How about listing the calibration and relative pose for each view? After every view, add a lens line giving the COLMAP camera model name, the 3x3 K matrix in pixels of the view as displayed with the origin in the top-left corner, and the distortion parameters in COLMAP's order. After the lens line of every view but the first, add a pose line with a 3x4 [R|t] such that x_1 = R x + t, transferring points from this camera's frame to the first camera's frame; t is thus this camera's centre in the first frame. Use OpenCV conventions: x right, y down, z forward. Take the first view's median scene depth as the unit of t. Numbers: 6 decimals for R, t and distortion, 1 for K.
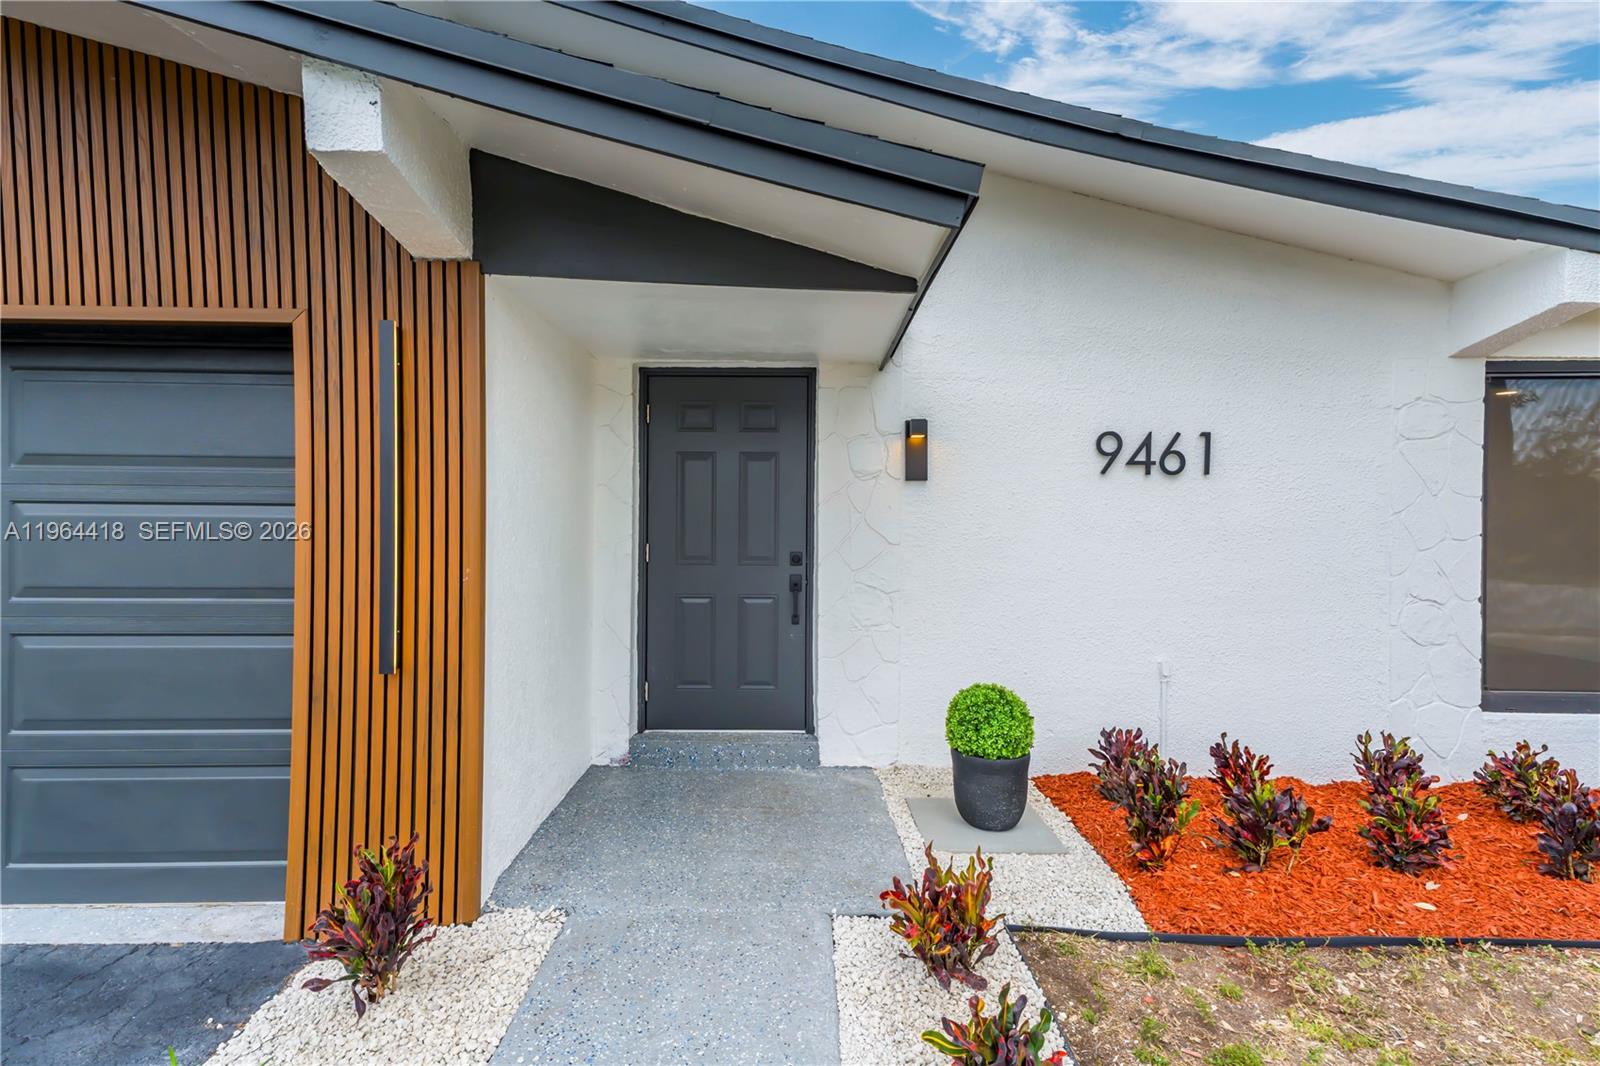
lens RADIAL K [[765.7, 0, 800.0], [0, 765.7, 533.0], [0, 0, 1]] dist [0.011259, -0.000040]
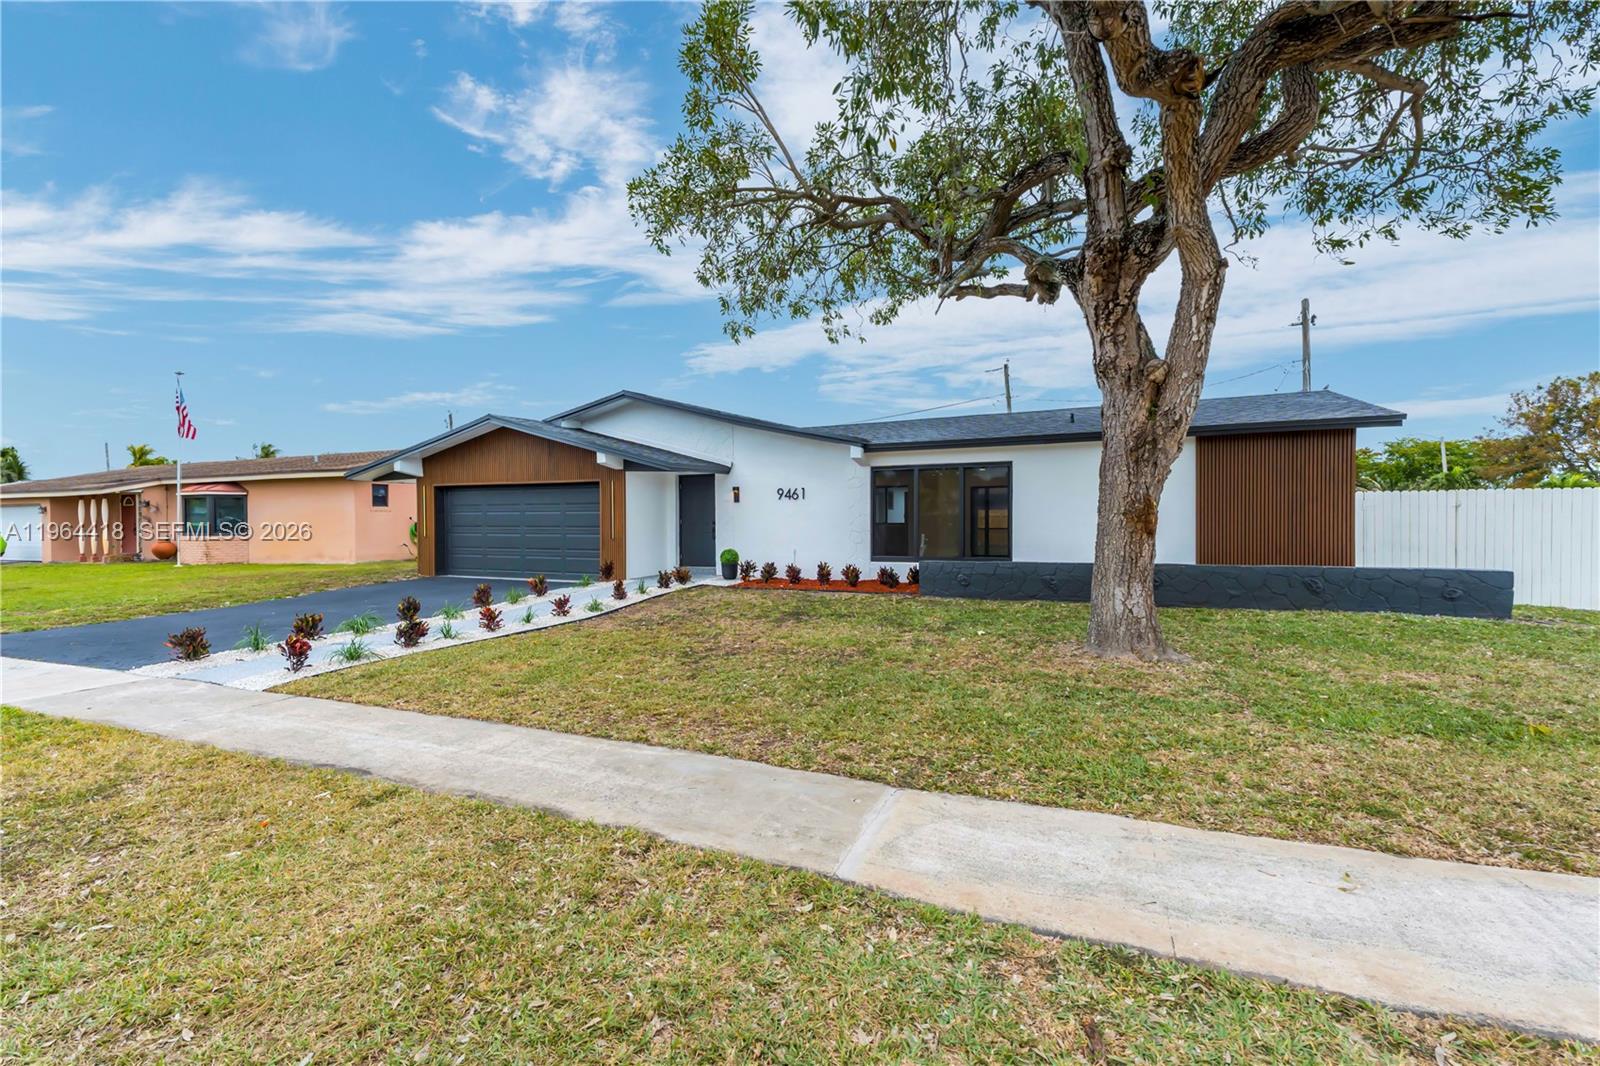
lens RADIAL K [[732.8, 0, 800.0], [0, 732.8, 533.0], [0, 0, 1]] dist [-0.029882, 0.000117]
pose [[0.913463, -0.008017, -0.406842, 1.964865], [-0.000217, 0.999796, -0.020189, 0.163293], [0.406921, 0.018530, 0.913275, -2.273445]]
